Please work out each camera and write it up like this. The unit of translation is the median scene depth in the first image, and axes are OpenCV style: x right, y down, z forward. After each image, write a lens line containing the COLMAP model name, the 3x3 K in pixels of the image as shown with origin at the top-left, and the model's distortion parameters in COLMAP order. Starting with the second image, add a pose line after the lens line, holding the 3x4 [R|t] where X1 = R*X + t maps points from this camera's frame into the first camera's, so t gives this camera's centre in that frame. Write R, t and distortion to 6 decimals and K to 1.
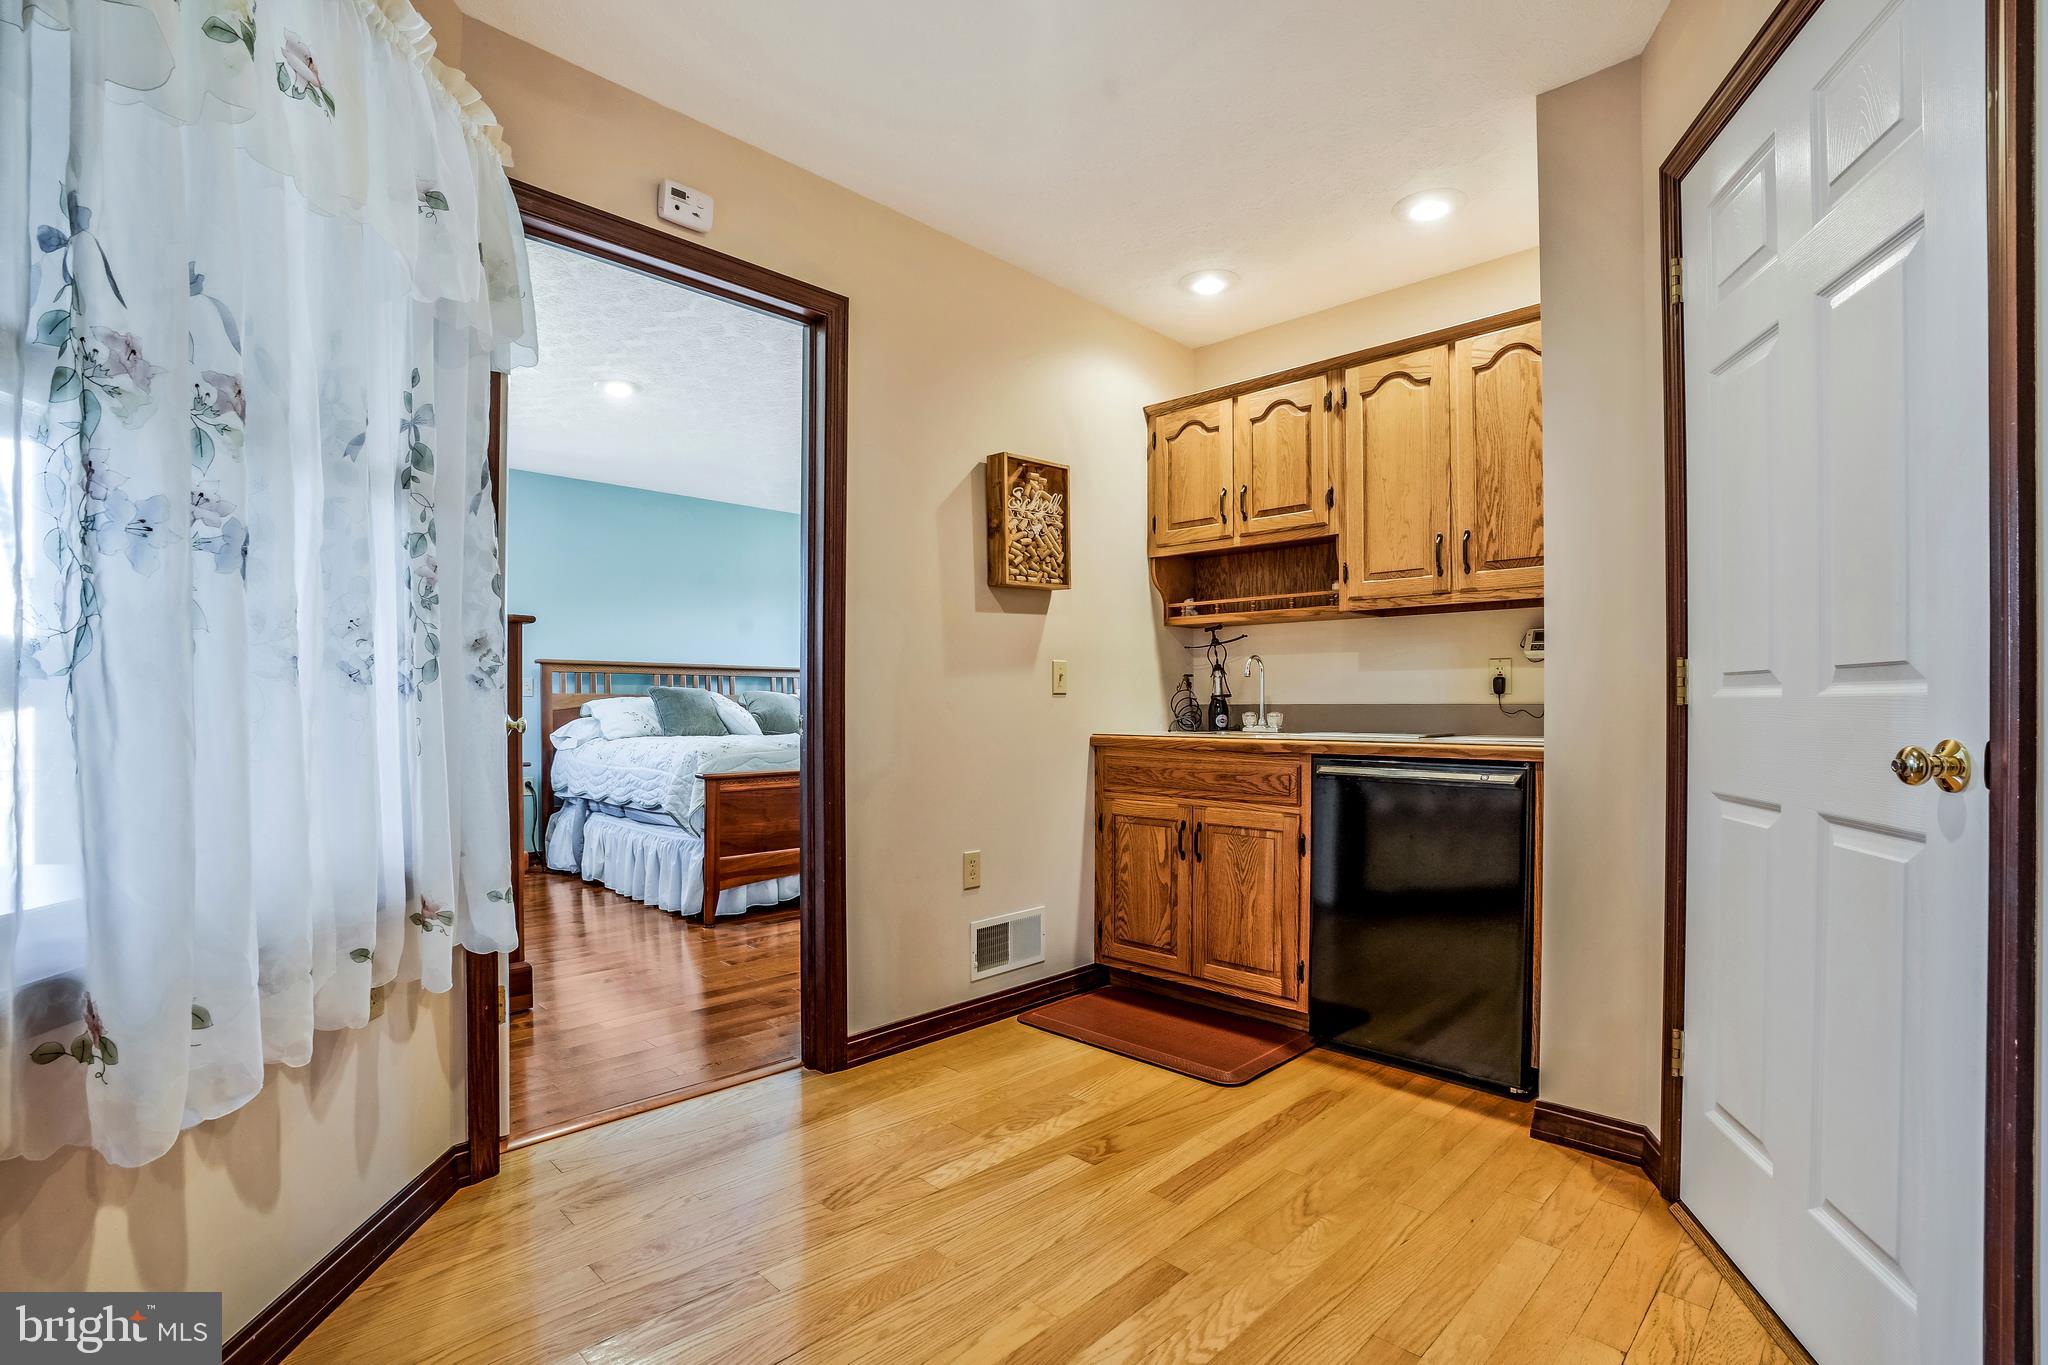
lens RADIAL K [[942.4, 0, 1006.3], [0, 942.4, 719.0], [0, 0, 1]] dist [-0.039664, 0.007485]
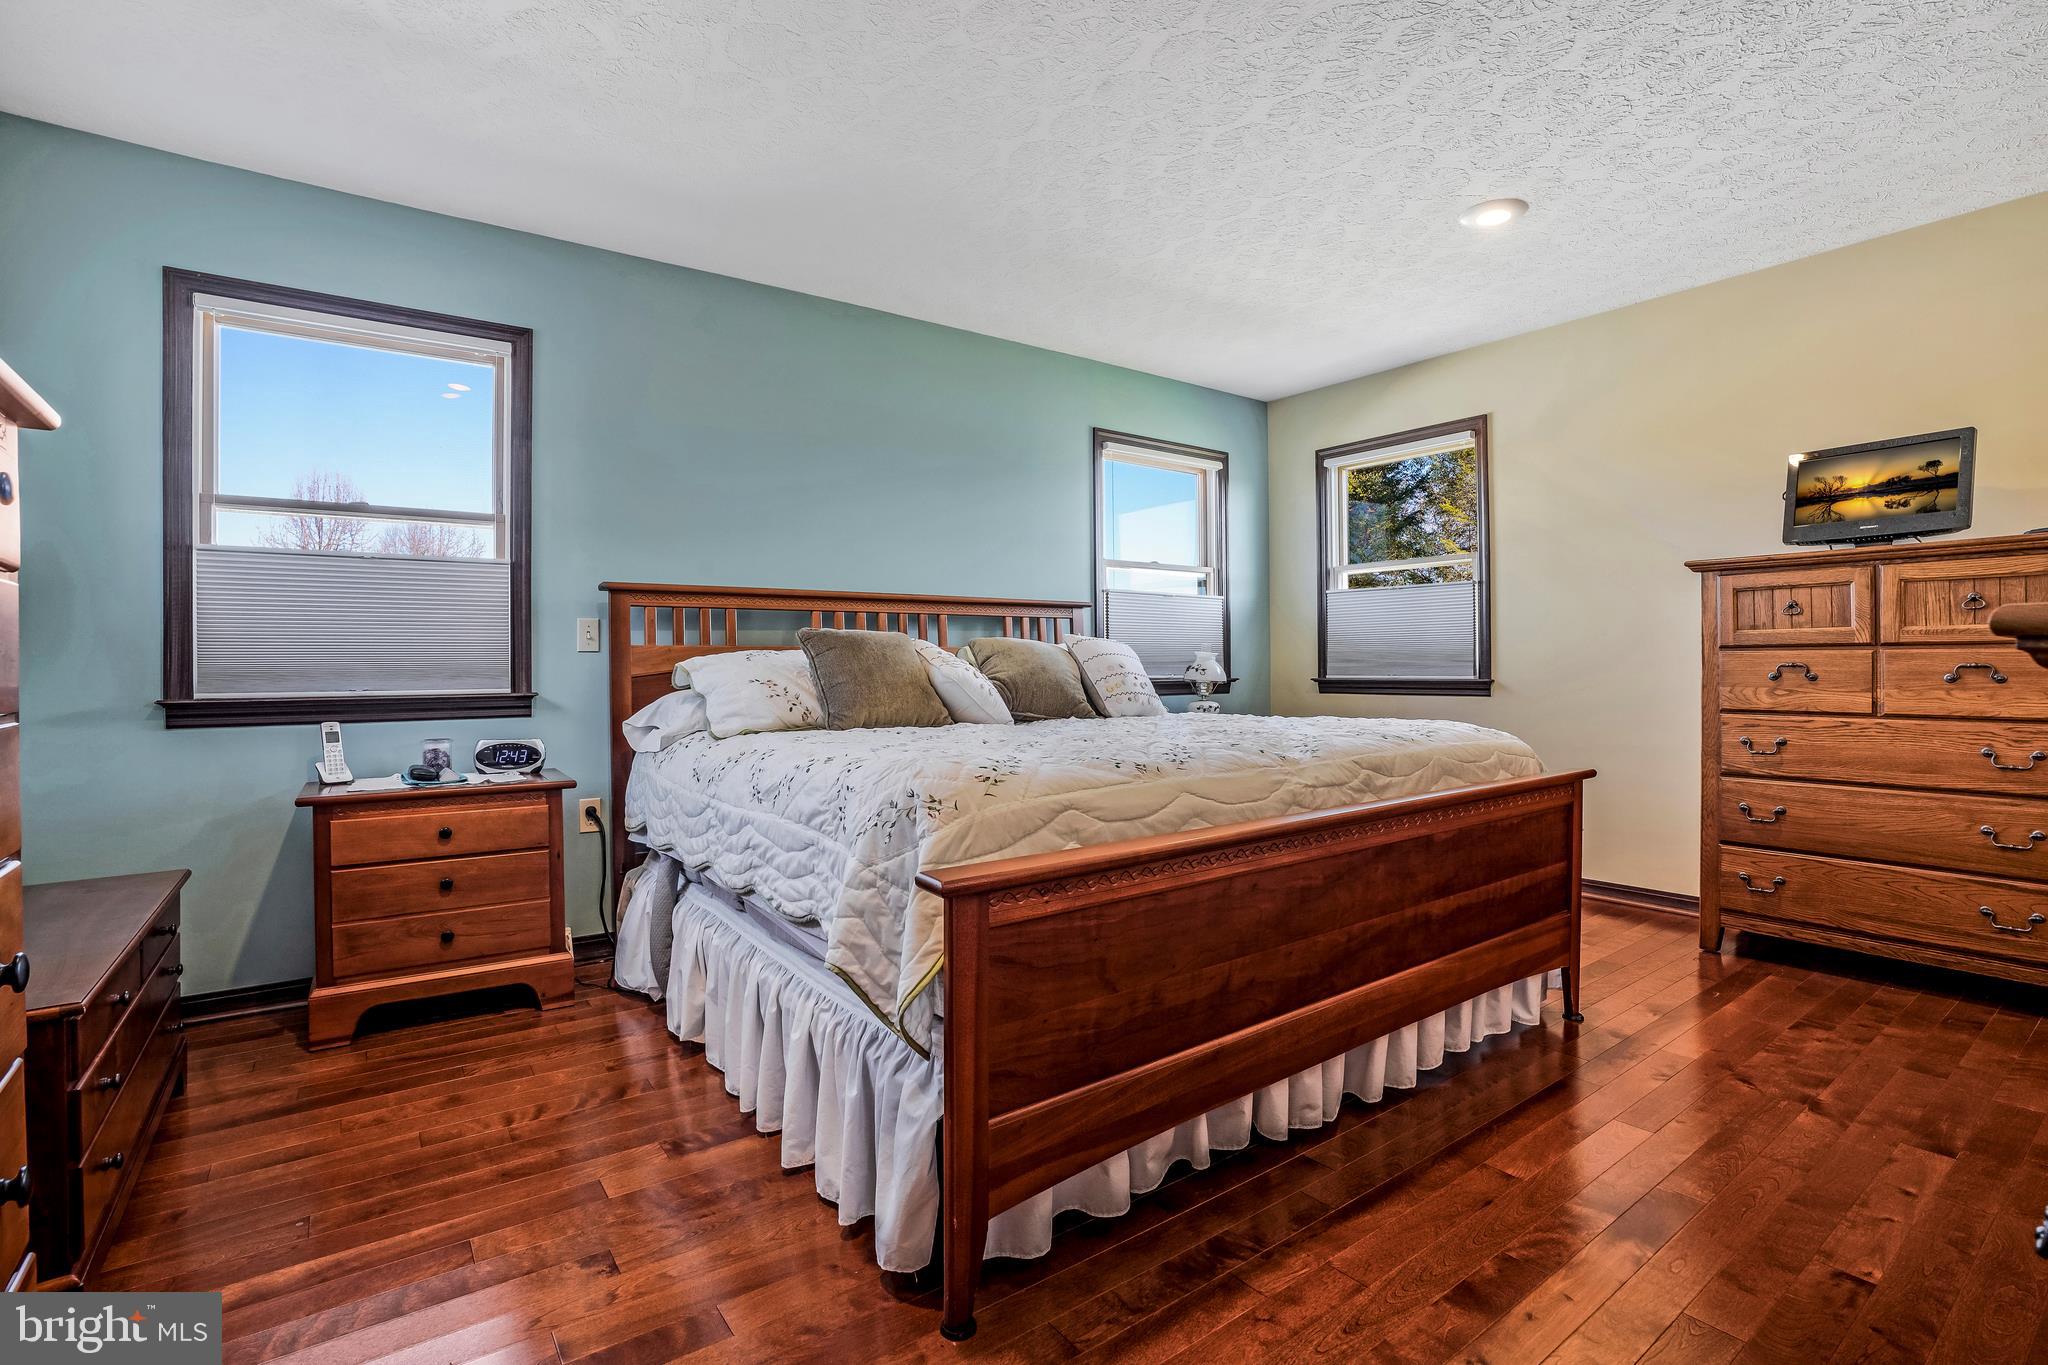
lens RADIAL K [[942.4, 0, 1025.6], [0, 942.4, 668.5], [0, 0, 1]] dist [-0.039664, 0.007485]
pose [[0.989080, -0.009355, -0.147085, -0.186449], [0.008033, 0.999922, -0.009582, -0.007519], [0.147163, 0.008295, 0.989078, 0.518326]]
